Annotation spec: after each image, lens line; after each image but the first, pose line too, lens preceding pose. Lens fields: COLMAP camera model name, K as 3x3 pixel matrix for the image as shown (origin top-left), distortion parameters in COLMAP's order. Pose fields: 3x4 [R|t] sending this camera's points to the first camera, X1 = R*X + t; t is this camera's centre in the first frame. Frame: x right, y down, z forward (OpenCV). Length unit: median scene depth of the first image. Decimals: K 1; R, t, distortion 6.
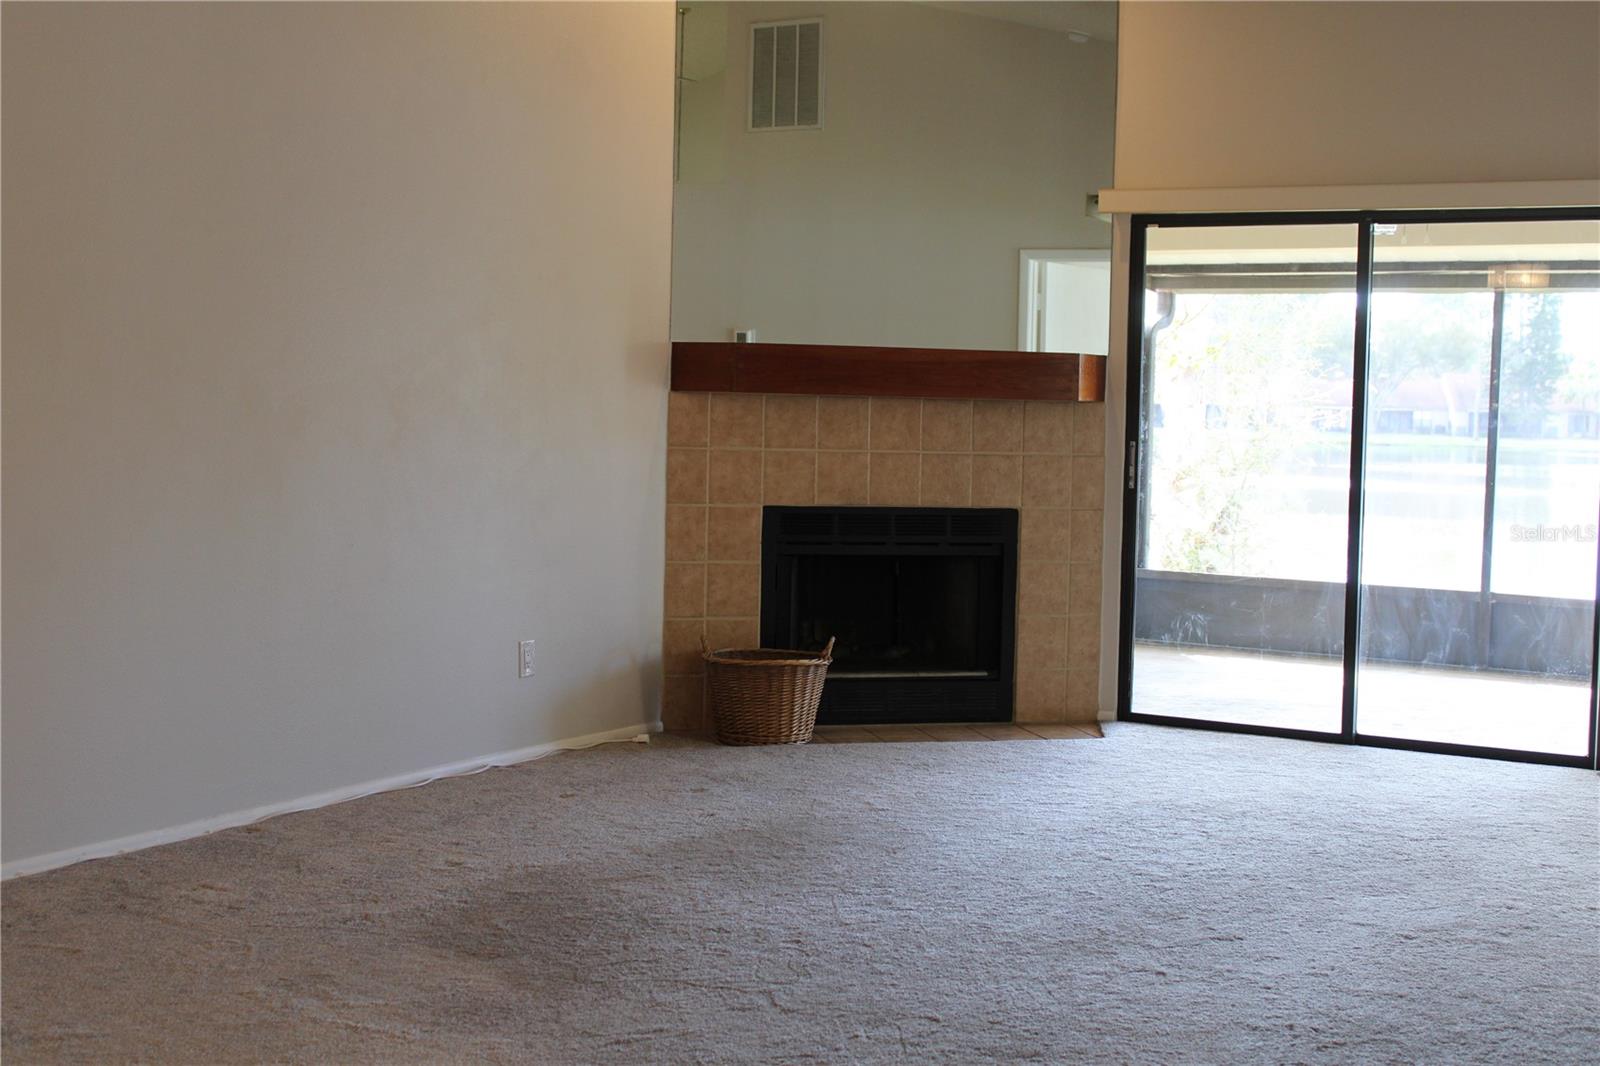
lens RADIAL K [[2091.9, 0, 801.6], [0, 2091.9, 533.1], [0, 0, 1]] dist [-0.055401, 0.000000]
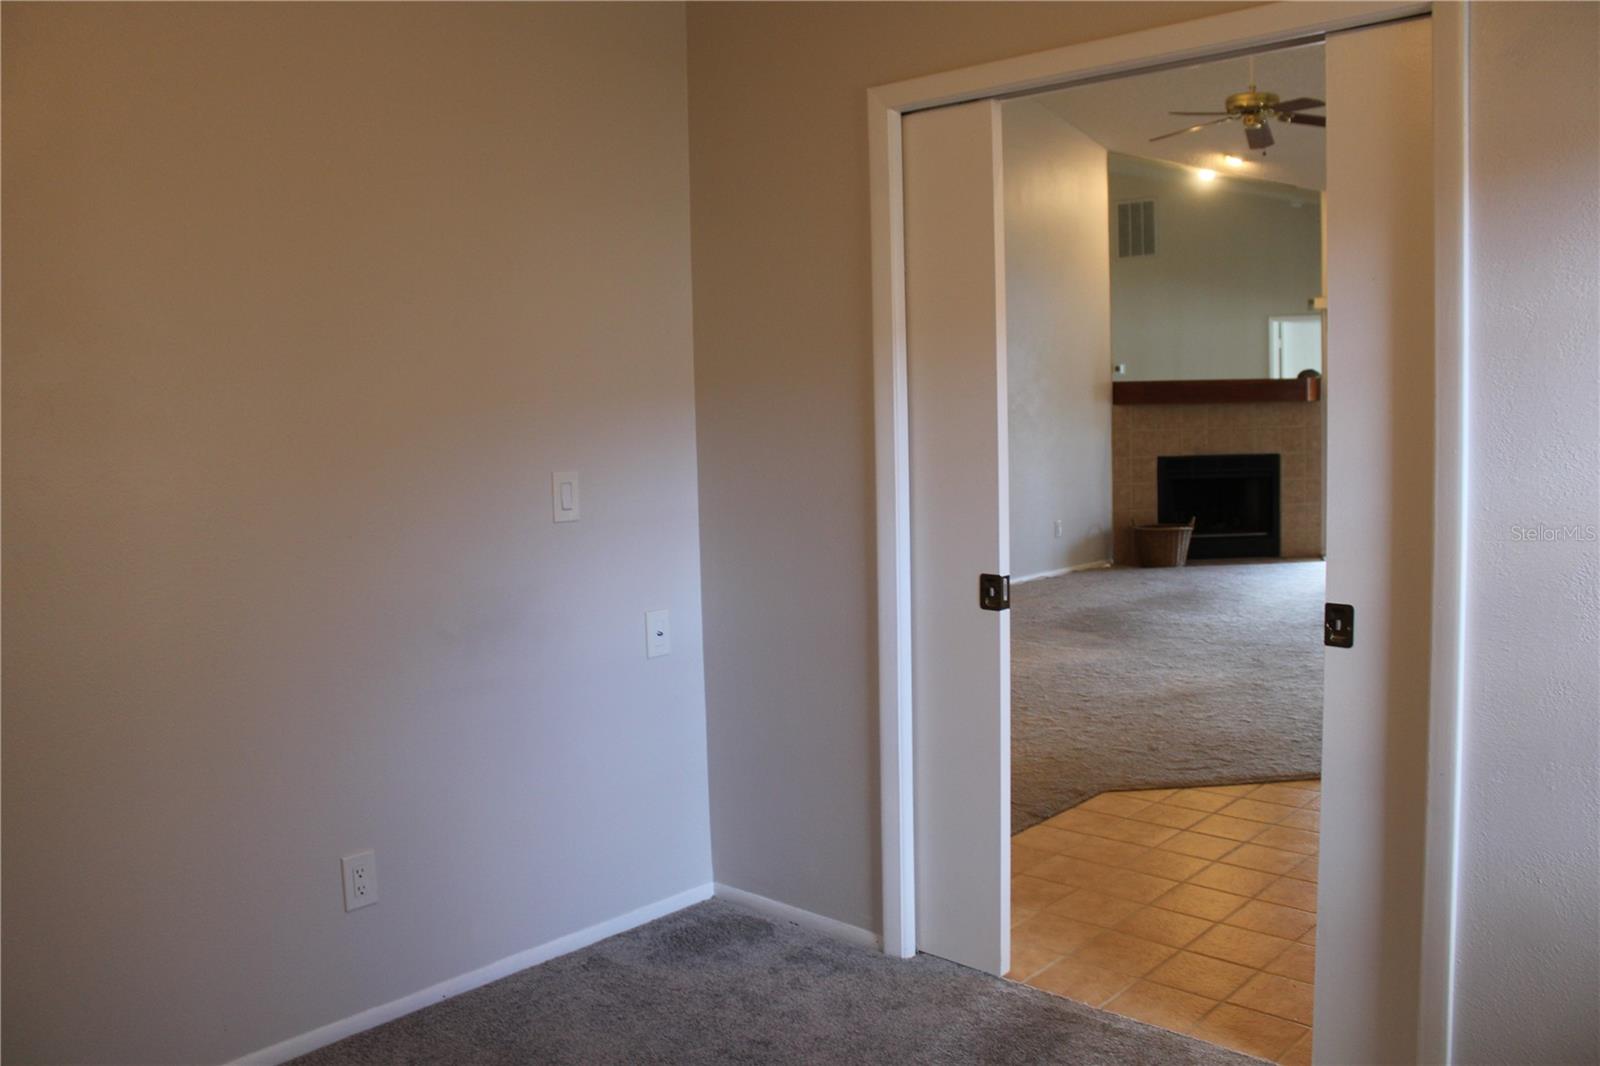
lens RADIAL K [[1350.2, 0, 813.4], [0, 1350.2, 504.9], [0, 0, 1]] dist [-0.150179, 0.125273]
pose [[0.976107, -0.030808, -0.215096, -0.070291], [0.034564, 0.999308, 0.013721, 0.005281], [0.214525, -0.020828, 0.976496, -0.410836]]
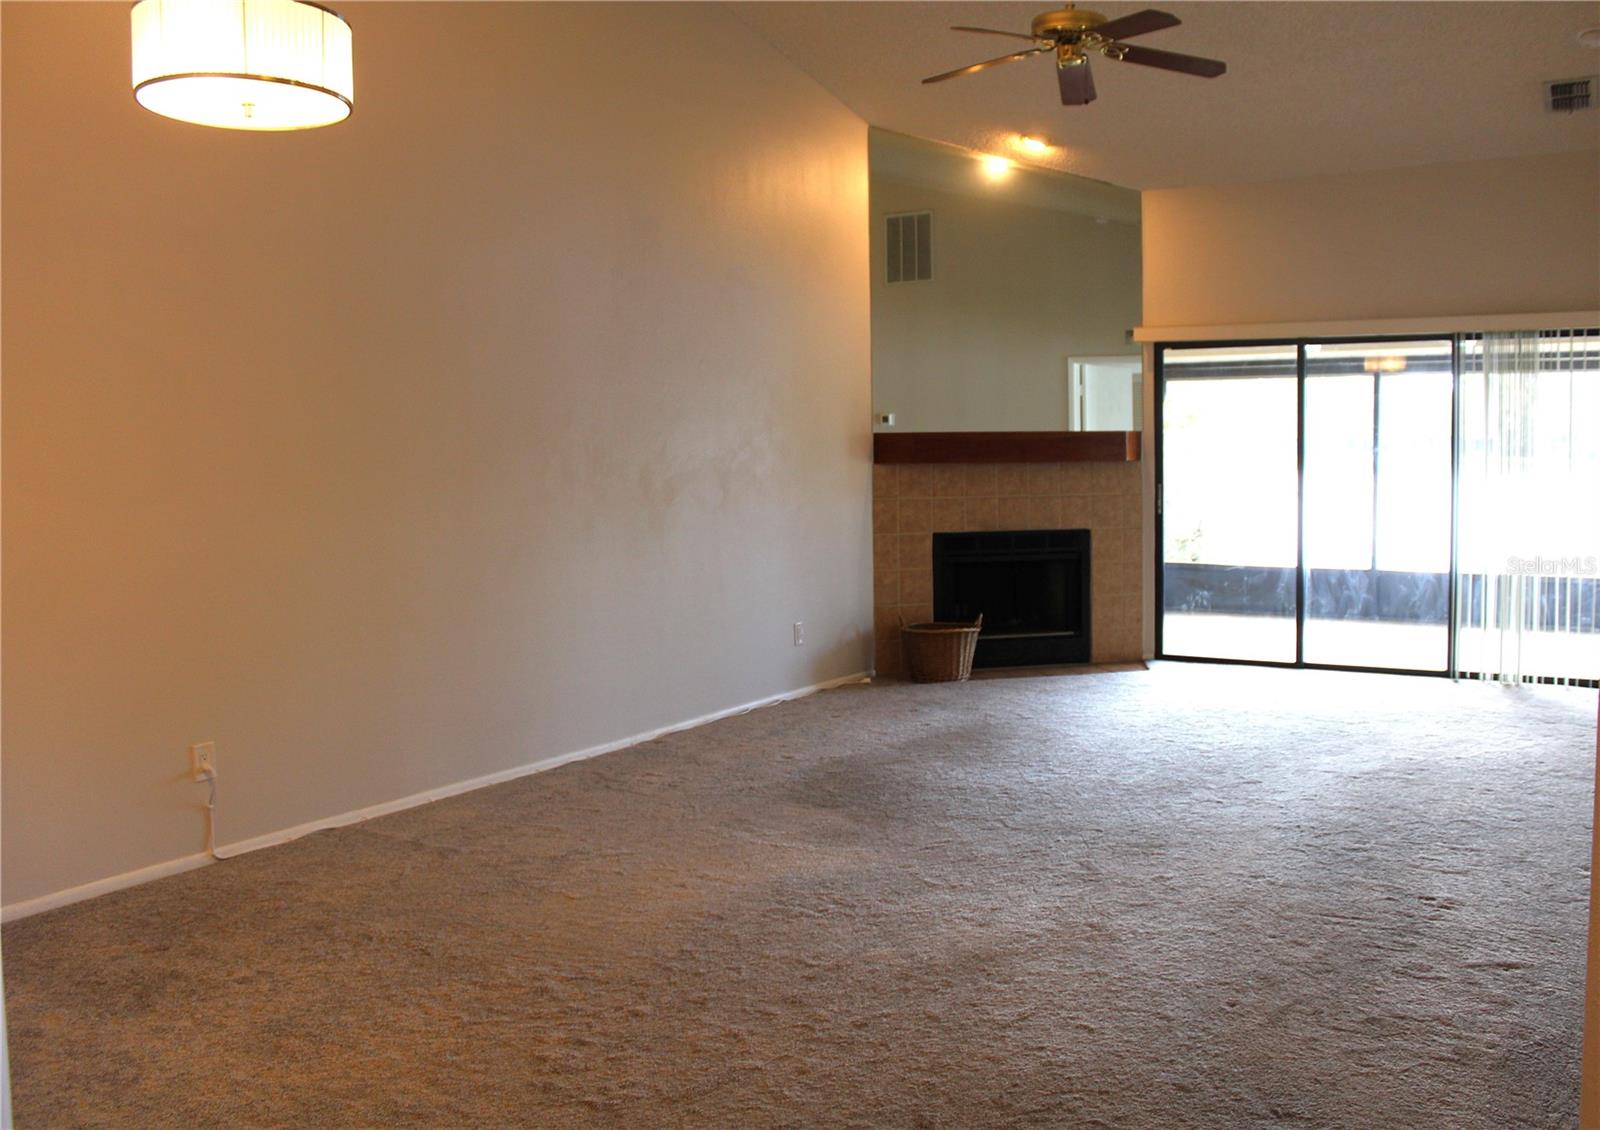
lens RADIAL K [[1454.6, 0, 863.8], [0, 1454.6, 562.8], [0, 0, 1]] dist [-0.138030, 0.009430]
pose [[0.999305, -0.034564, -0.013971, -0.057653], [0.034788, 0.999265, 0.016114, -0.010421], [0.013403, -0.016589, 0.999773, -0.115211]]
